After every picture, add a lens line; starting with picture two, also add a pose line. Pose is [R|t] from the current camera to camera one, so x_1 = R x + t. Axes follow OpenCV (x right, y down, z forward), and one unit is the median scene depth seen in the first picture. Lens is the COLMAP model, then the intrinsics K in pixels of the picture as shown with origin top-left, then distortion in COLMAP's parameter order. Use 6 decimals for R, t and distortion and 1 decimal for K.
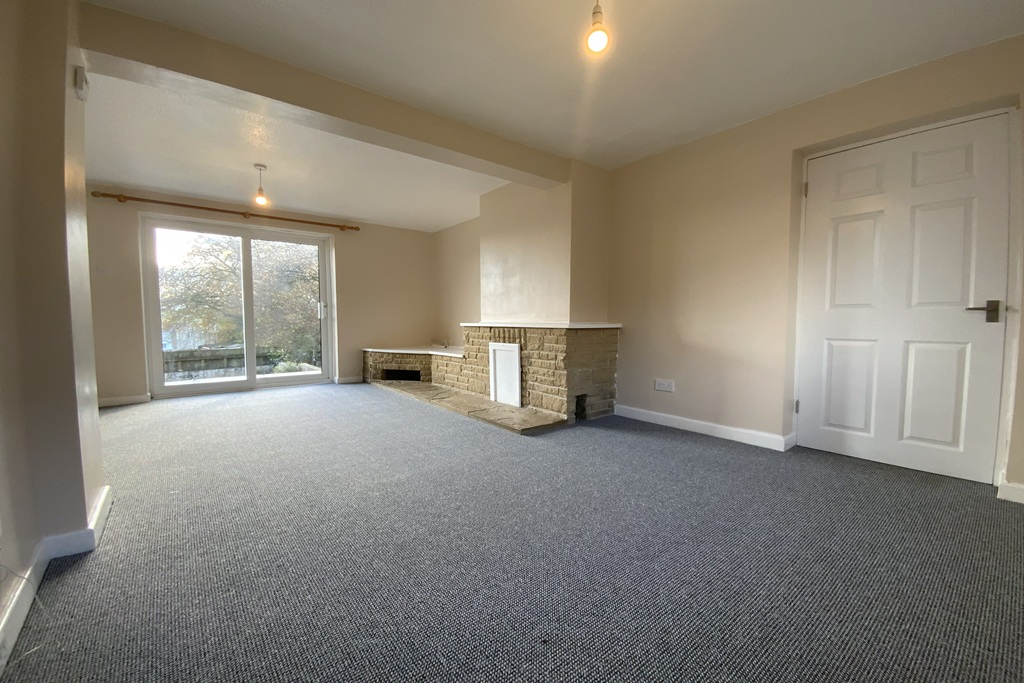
lens RADIAL K [[420.7, 0, 530.1], [0, 420.7, 346.2], [0, 0, 1]] dist [0.020653, -0.000449]
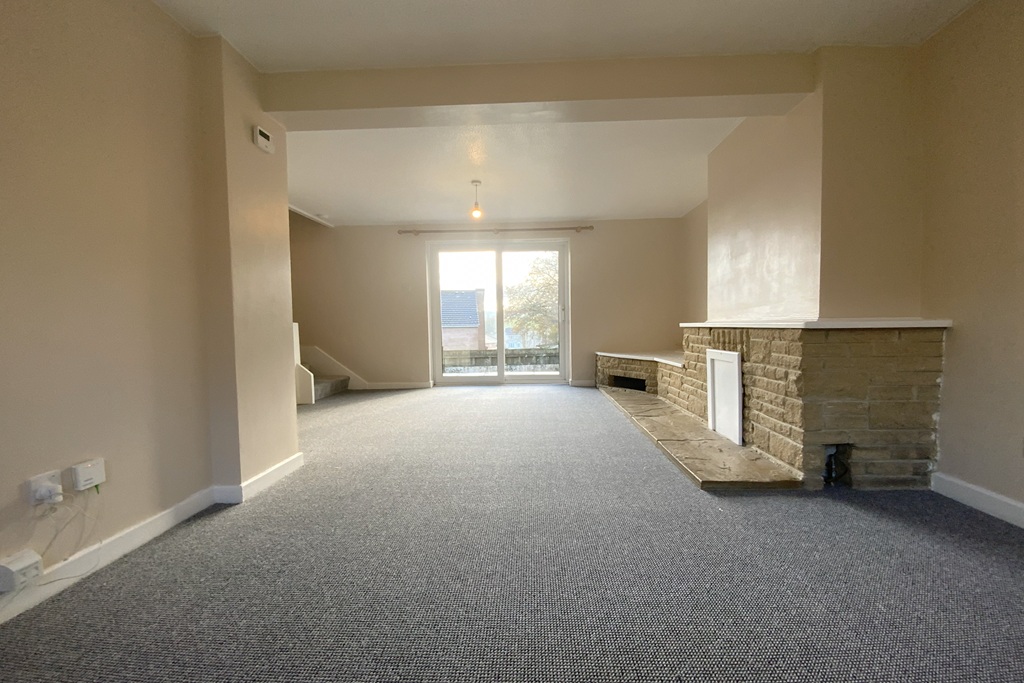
lens RADIAL K [[420.7, 0, 530.1], [0, 420.7, 346.2], [0, 0, 1]] dist [0.020653, -0.000449]
pose [[0.736465, 0.023092, -0.676081, 0.188935], [-0.029003, 0.999576, 0.002548, -0.007224], [0.675853, 0.017731, 0.736823, 0.265182]]
